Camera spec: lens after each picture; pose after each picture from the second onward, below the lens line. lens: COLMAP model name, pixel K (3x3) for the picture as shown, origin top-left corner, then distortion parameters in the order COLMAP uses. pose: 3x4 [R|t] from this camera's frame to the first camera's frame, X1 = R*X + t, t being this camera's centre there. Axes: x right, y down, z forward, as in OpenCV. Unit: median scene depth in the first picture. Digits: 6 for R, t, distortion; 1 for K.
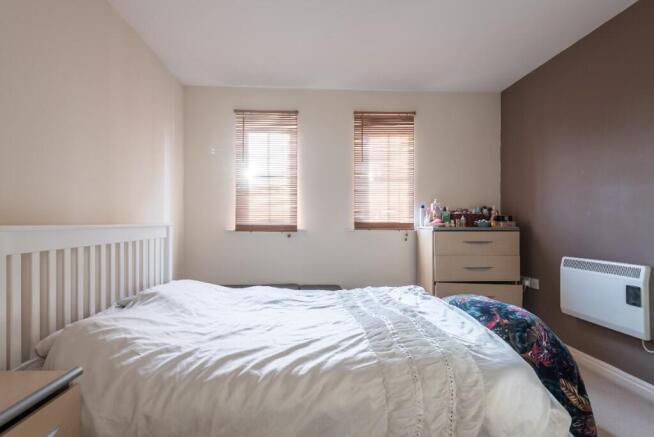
lens RADIAL K [[334.3, 0, 327.0], [0, 334.3, 218.5], [0, 0, 1]] dist [0.030942, -0.016364]
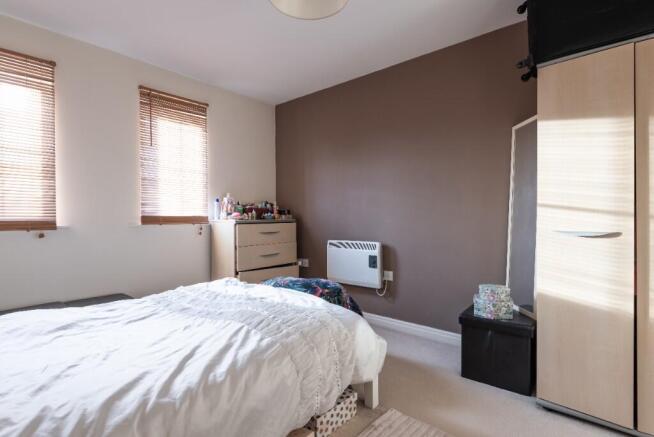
lens RADIAL K [[334.3, 0, 327.0], [0, 334.3, 218.5], [0, 0, 1]] dist [0.030942, -0.016364]
pose [[0.673766, -0.011132, 0.738861, -0.270399], [-0.002192, 0.999852, 0.017063, 0.001709], [-0.738941, -0.013116, 0.673642, 0.082704]]
